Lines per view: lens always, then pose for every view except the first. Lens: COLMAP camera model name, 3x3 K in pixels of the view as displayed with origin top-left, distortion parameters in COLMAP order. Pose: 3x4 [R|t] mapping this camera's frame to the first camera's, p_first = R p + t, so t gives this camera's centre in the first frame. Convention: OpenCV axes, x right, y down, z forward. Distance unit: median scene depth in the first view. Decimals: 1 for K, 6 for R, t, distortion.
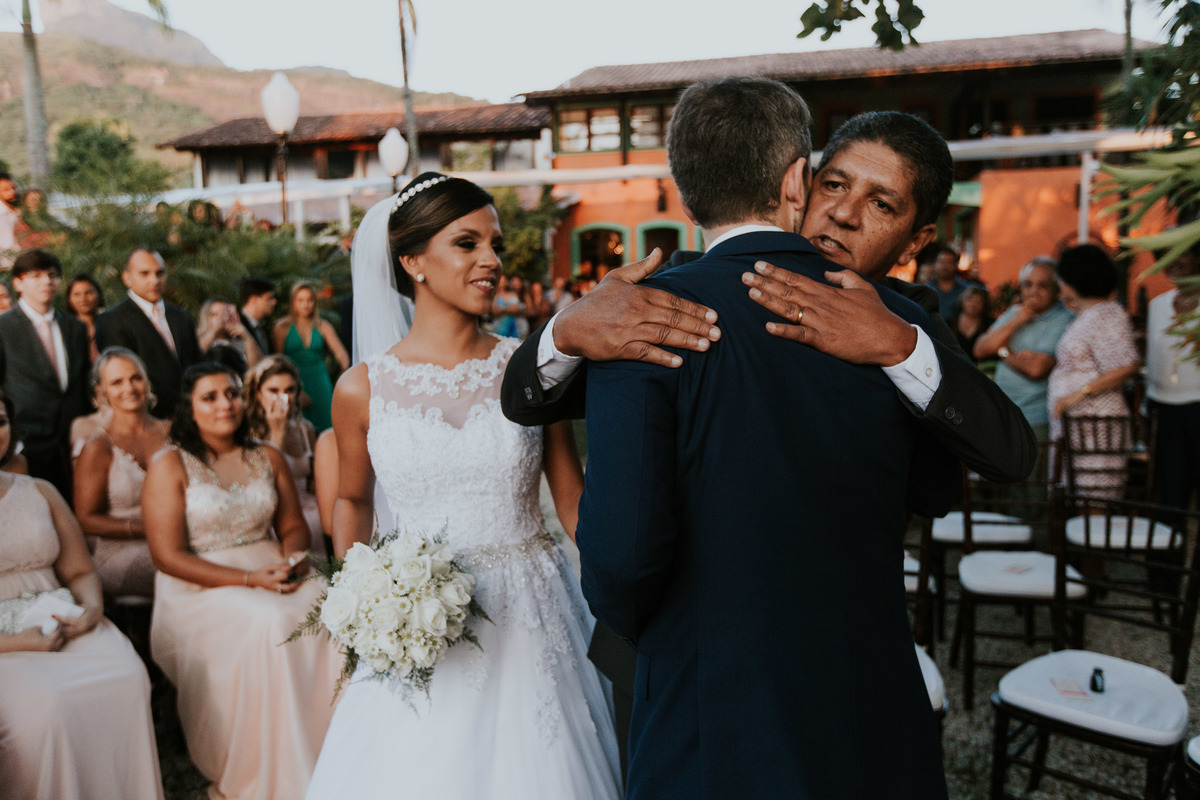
lens RADIAL K [[921.8, 0, 595.0], [0, 921.8, 400.4], [0, 0, 1]] dist [0.011353, -0.008573]
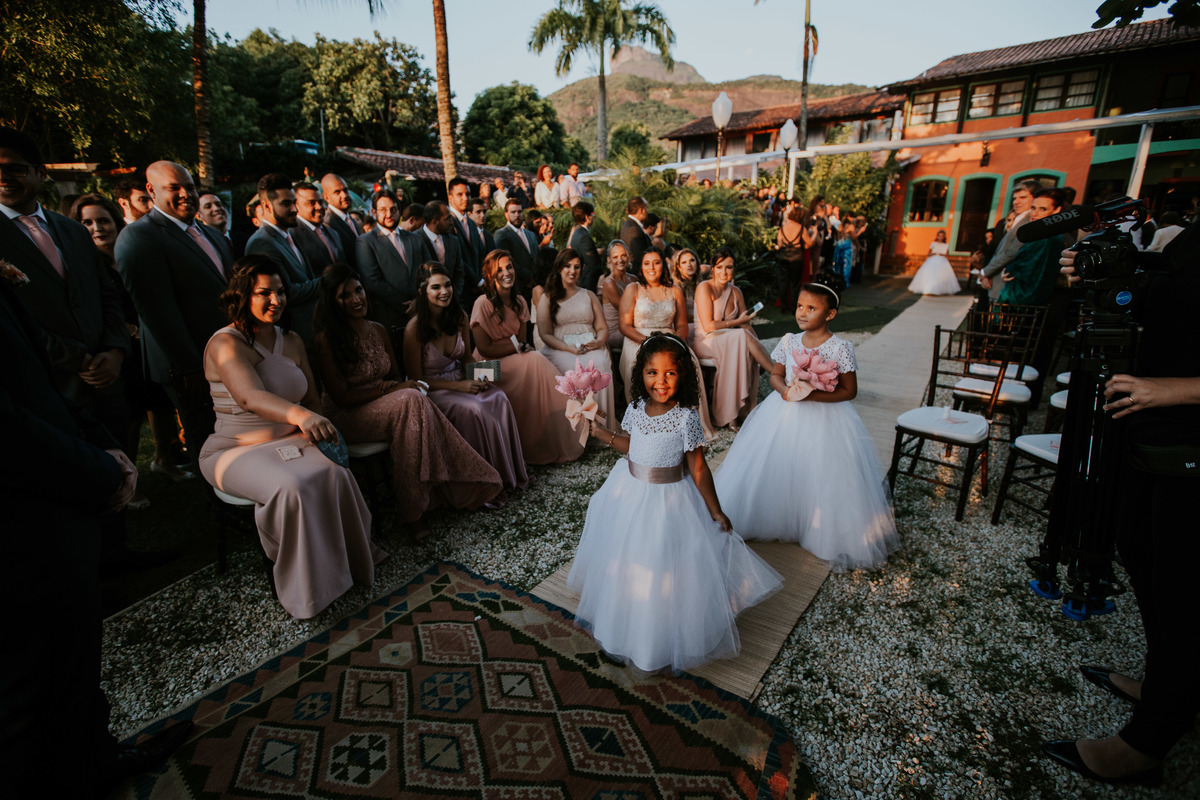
lens RADIAL K [[551.3, 0, 591.4], [0, 551.3, 402.8], [0, 0, 1]] dist [-0.044623, 0.014329]
pose [[0.851802, 0.167086, -0.496503, 0.035975], [-0.066064, 0.974467, 0.214592, 0.010021], [0.519681, -0.149989, 0.841091, -0.052648]]
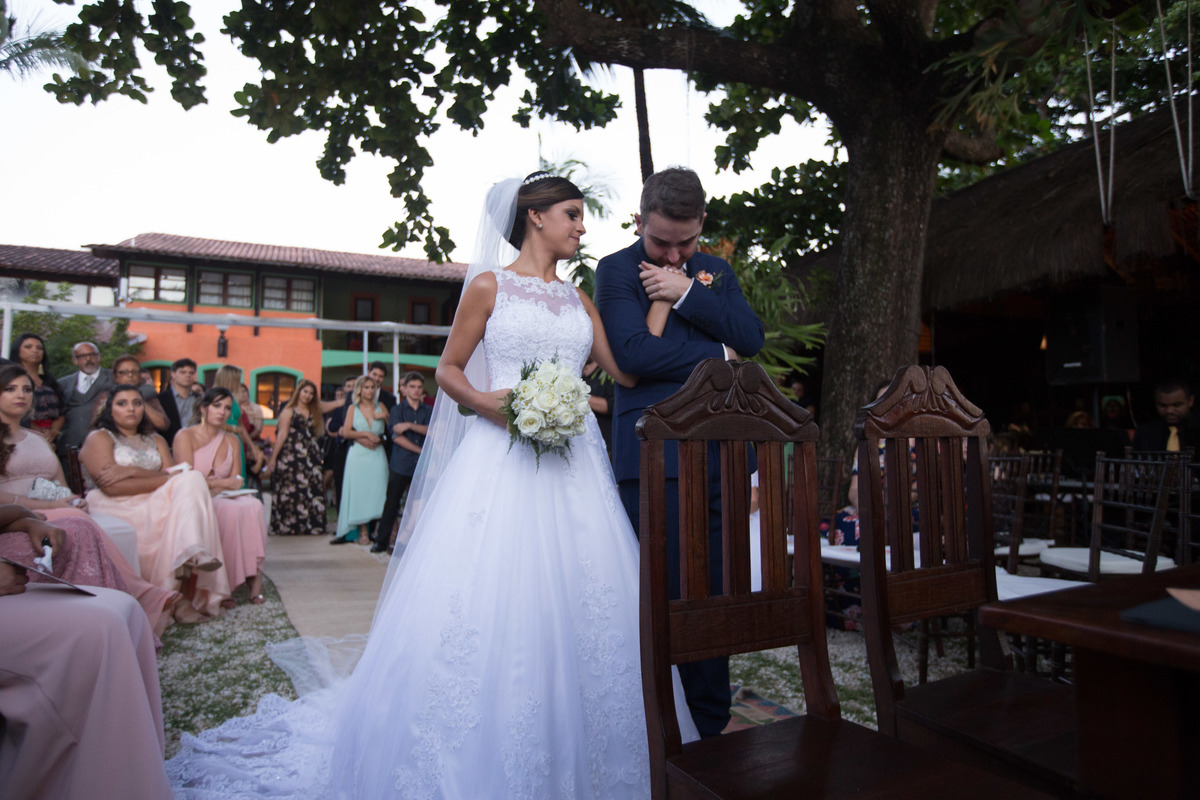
lens RADIAL K [[774.5, 0, 593.5], [0, 774.5, 402.2], [0, 0, 1]] dist [-0.016327, 0.032450]
pose [[0.832396, 0.064459, 0.550421, -0.091612], [0.034917, 0.985139, -0.168172, 0.051776], [-0.553081, 0.159204, 0.817775, -0.117962]]
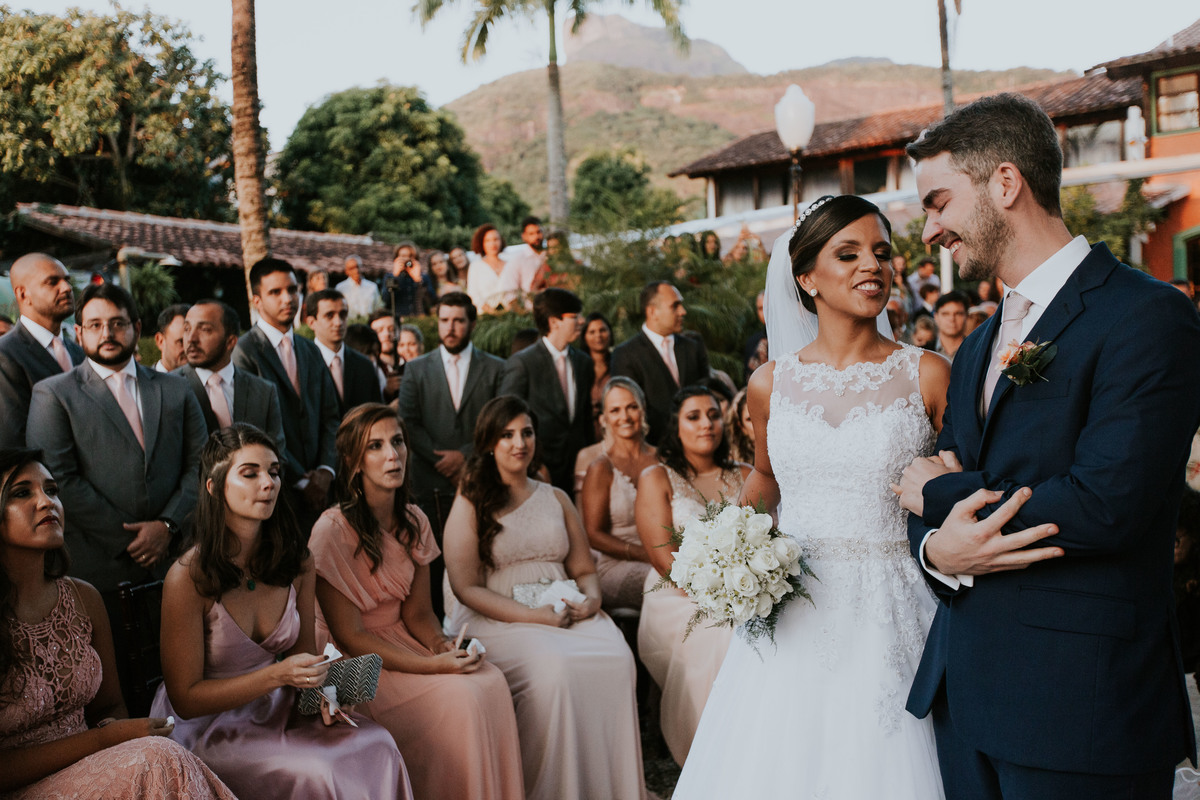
lens RADIAL K [[1170.3, 0, 589.0], [0, 1170.3, 398.2], [0, 0, 1]] dist [-0.009933, 0.017128]
pose [[0.873621, 0.001255, -0.486605, 0.024215], [-0.029765, 0.998262, -0.050864, 0.008225], [0.485695, 0.058919, 0.872140, -0.043027]]
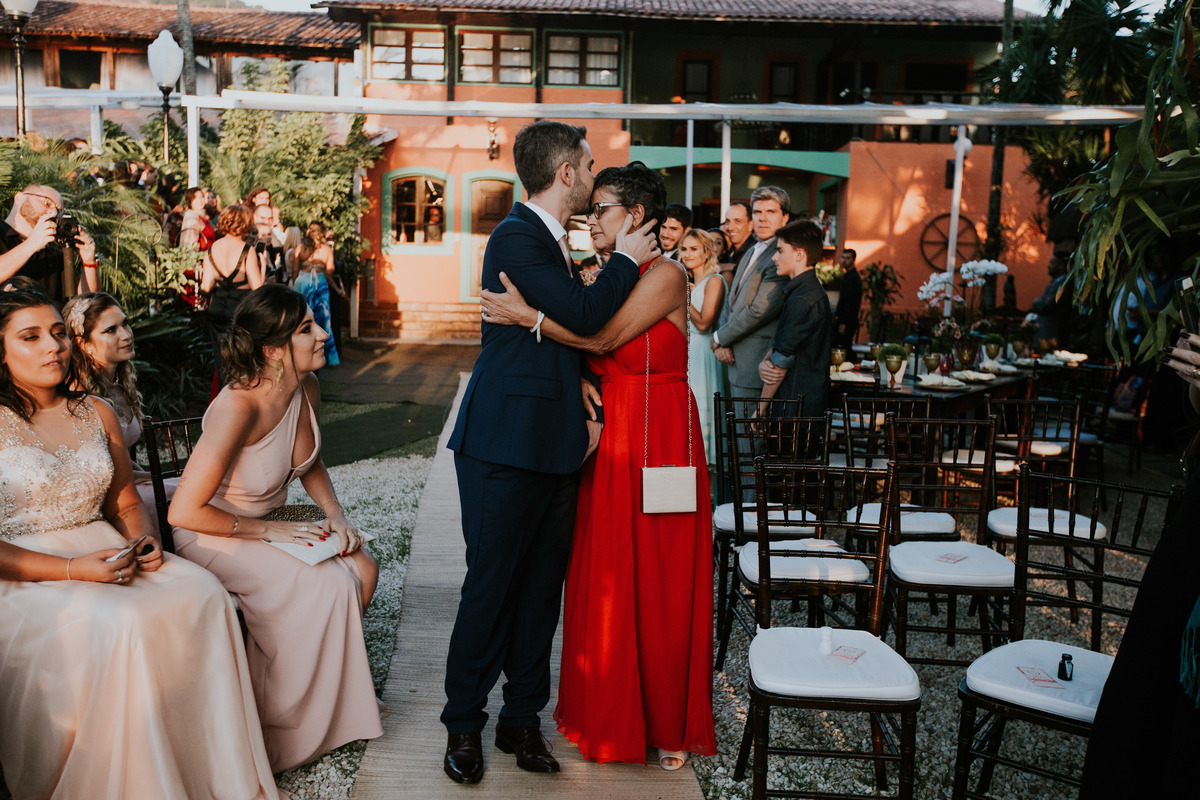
lens RADIAL K [[1090.0, 0, 597.1], [0, 1090.0, 397.3], [0, 0, 1]] dist [-0.012429, 0.139021]
pose [[0.981209, 0.028547, 0.190824, -0.021832], [-0.030207, 0.999527, 0.005795, 0.005238], [-0.190568, -0.011451, 0.981607, -0.001239]]
